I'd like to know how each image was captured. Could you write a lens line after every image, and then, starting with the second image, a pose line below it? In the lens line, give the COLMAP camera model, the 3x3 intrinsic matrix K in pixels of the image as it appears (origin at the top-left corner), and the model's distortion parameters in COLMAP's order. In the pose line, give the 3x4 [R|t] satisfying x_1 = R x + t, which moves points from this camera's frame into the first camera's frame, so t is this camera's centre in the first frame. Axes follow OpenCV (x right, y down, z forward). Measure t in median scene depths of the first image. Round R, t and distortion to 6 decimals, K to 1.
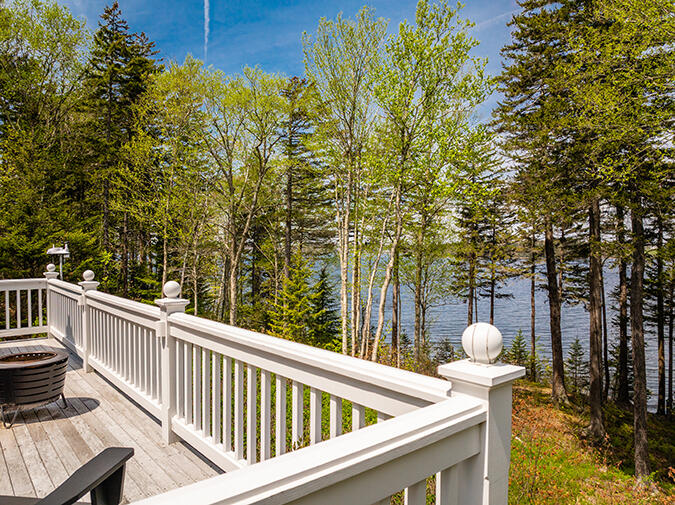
lens RADIAL K [[478.5, 0, 335.9], [0, 478.5, 254.1], [0, 0, 1]] dist [-0.033971, -0.001569]
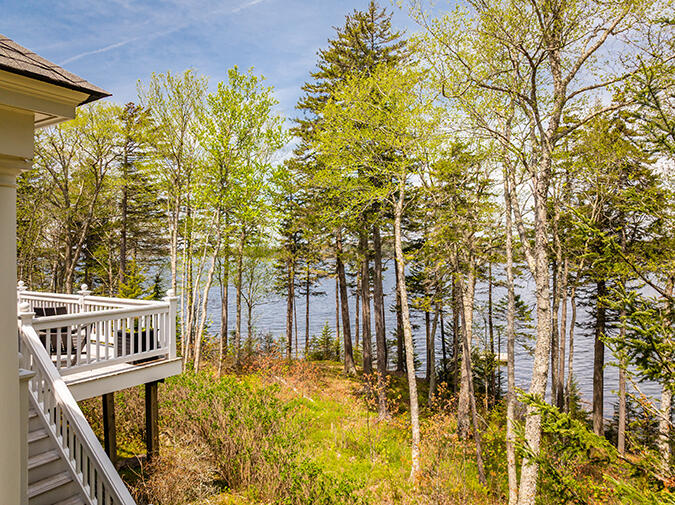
lens RADIAL K [[478.5, 0, 328.7], [0, 478.5, 240.0], [0, 0, 1]] dist [-0.033971, -0.001569]
pose [[0.951586, -0.000019, 0.307382, 0.013106], [0.010729, 0.999393, -0.033150, -0.007784], [-0.307195, 0.034843, 0.951009, -0.176754]]
